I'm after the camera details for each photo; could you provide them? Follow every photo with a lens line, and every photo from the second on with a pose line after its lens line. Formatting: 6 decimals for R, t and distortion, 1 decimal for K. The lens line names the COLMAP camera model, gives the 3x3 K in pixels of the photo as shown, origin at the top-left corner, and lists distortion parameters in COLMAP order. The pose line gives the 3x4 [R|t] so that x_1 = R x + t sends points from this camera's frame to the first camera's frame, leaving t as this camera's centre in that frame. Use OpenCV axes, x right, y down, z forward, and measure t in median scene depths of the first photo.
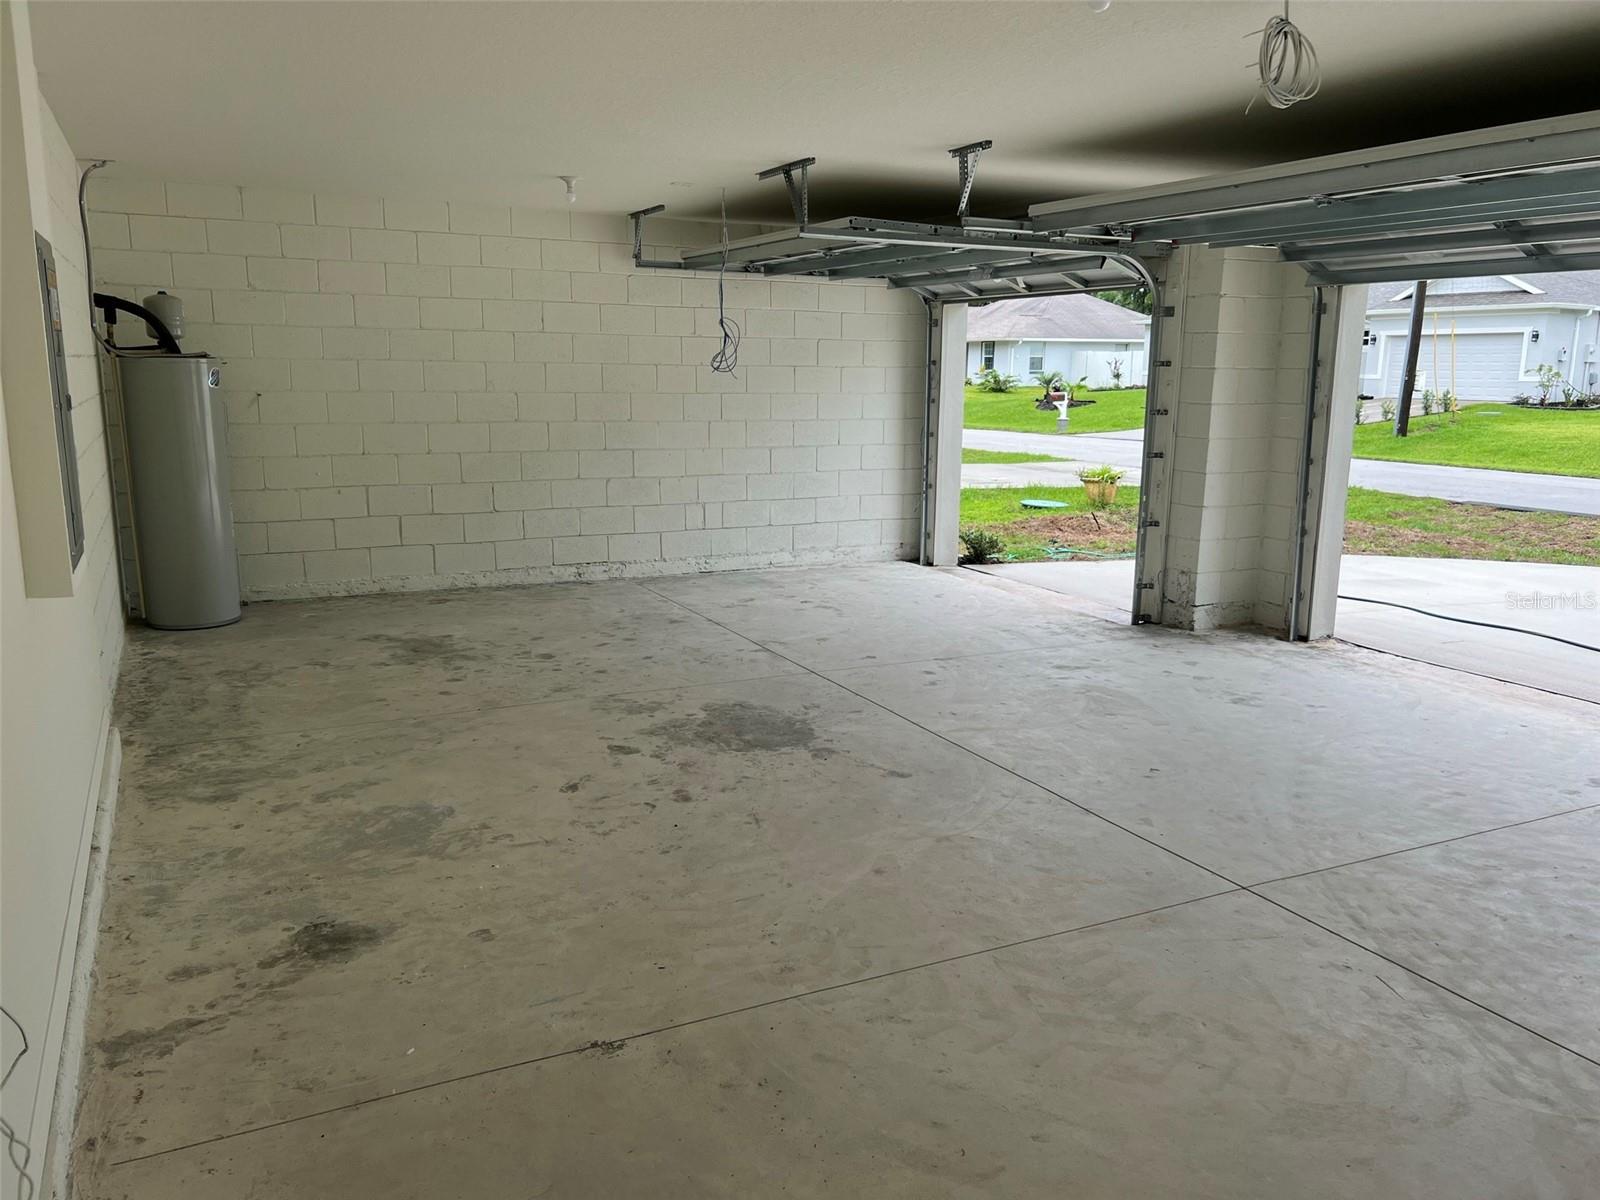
lens RADIAL K [[1205.4, 0, 792.5], [0, 1205.4, 604.9], [0, 0, 1]] dist [0.053325, -0.061241]
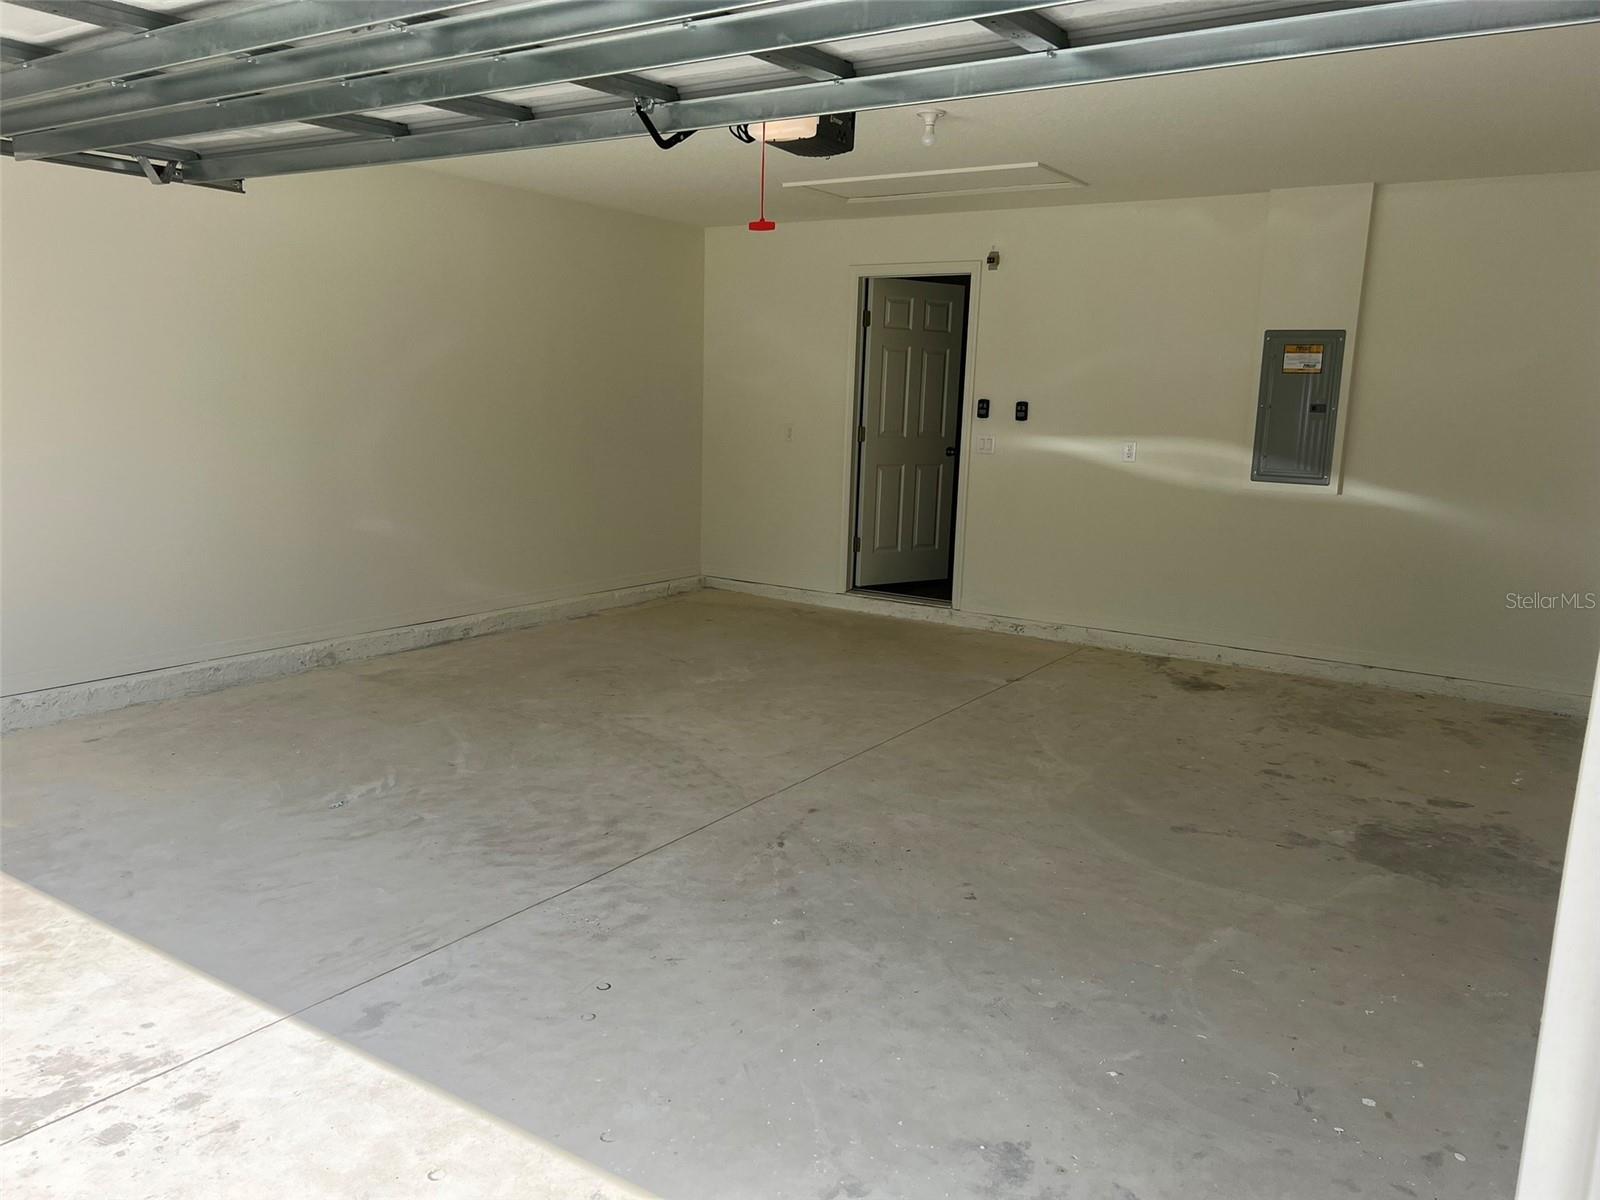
lens RADIAL K [[1205.4, 0, 791.8], [0, 1205.4, 606.1], [0, 0, 1]] dist [0.053325, -0.061241]
pose [[-0.870503, 0.053510, -0.489246, 0.771241], [-0.130903, 0.933092, 0.334967, -0.276397], [0.474435, 0.355633, -0.805255, 1.527075]]
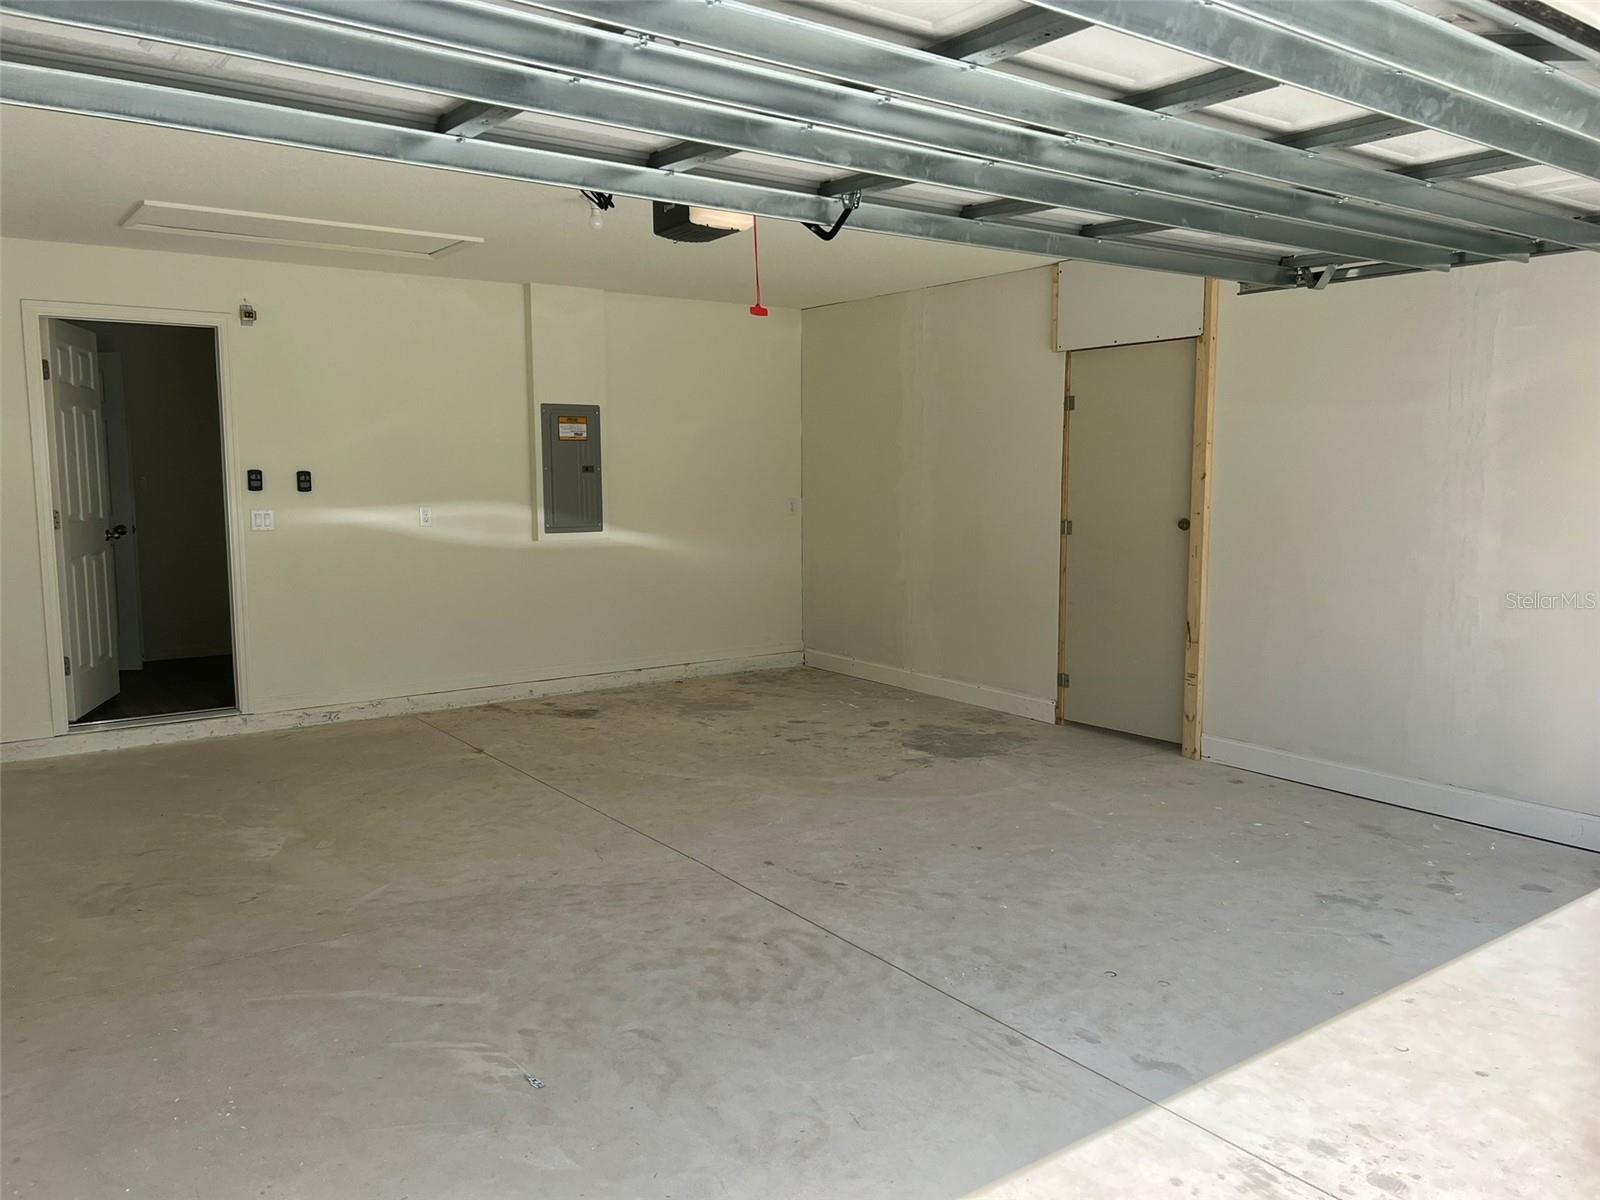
lens RADIAL K [[1205.4, 0, 791.6], [0, 1205.4, 601.6], [0, 0, 1]] dist [0.053325, -0.061241]
pose [[0.157849, 0.103515, -0.982023, 1.241470], [-0.187458, 0.979547, 0.073122, -0.104010], [0.969507, 0.172546, 0.174025, 0.667446]]
